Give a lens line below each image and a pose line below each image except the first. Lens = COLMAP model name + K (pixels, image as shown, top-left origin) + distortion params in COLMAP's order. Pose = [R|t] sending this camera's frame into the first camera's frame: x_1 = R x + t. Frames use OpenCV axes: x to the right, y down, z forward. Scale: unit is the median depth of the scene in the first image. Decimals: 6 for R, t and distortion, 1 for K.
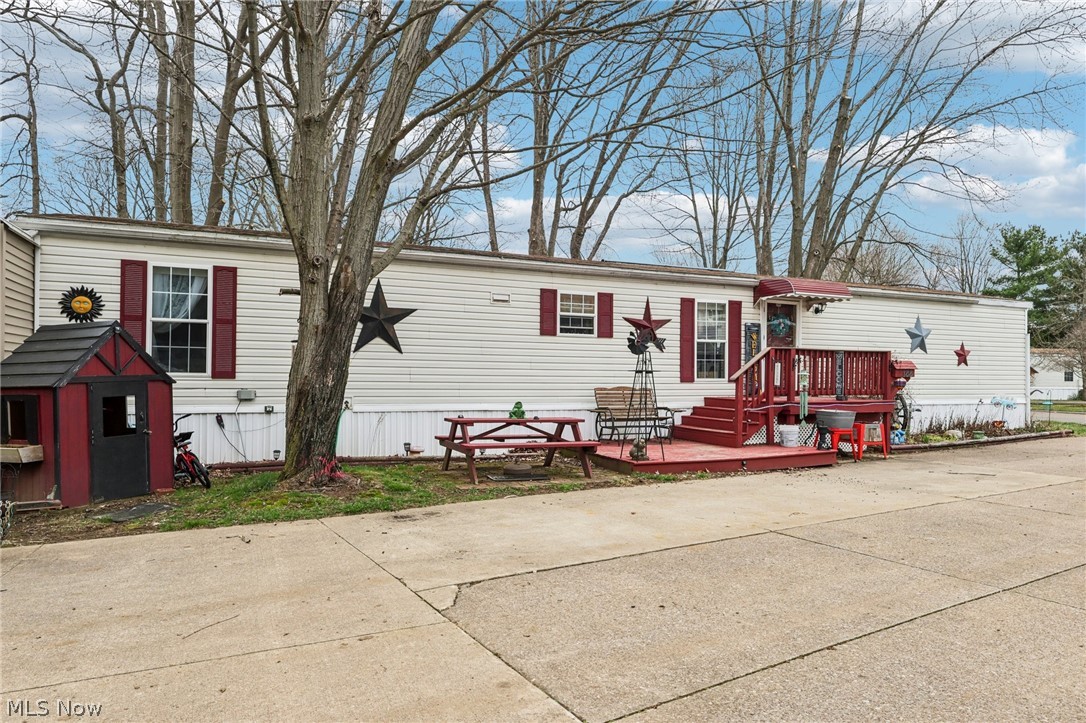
lens RADIAL K [[680.9, 0, 541.8], [0, 680.9, 370.0], [0, 0, 1]] dist [-0.003334, 0.004190]
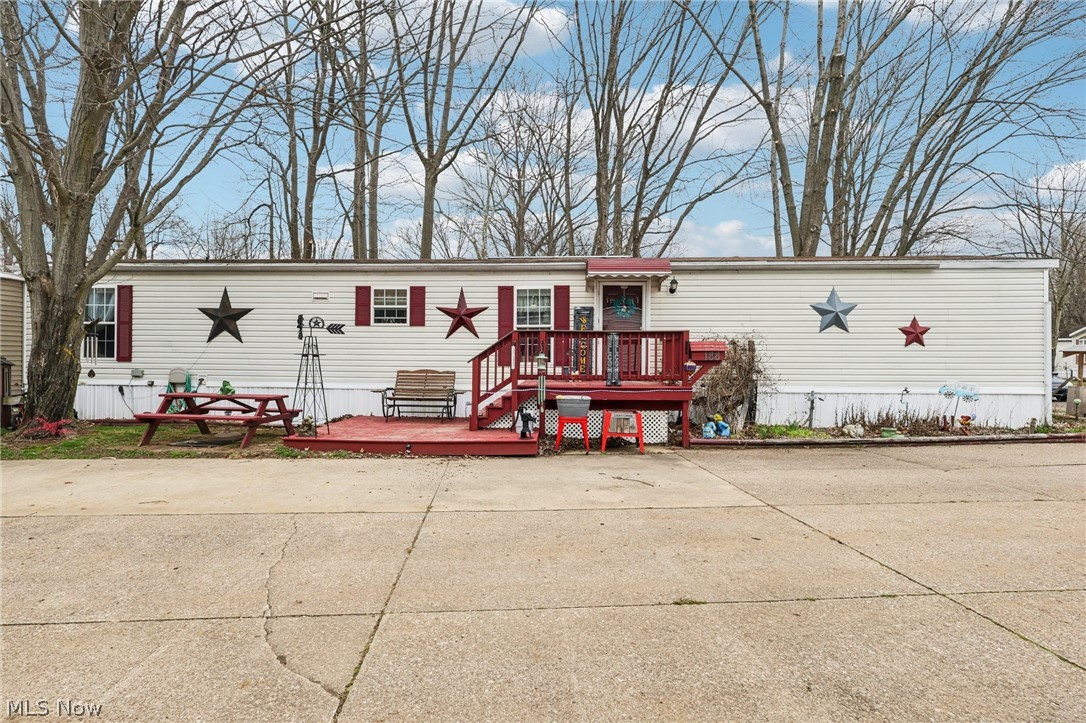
lens RADIAL K [[504.9, 0, 542.8], [0, 504.9, 358.0], [0, 0, 1]] dist [0.004484, 0.000087]
pose [[0.890179, -0.003306, -0.455598, 0.652563], [0.005467, 0.999979, 0.003426, 0.004260], [0.455578, -0.005541, 0.890179, 0.339314]]
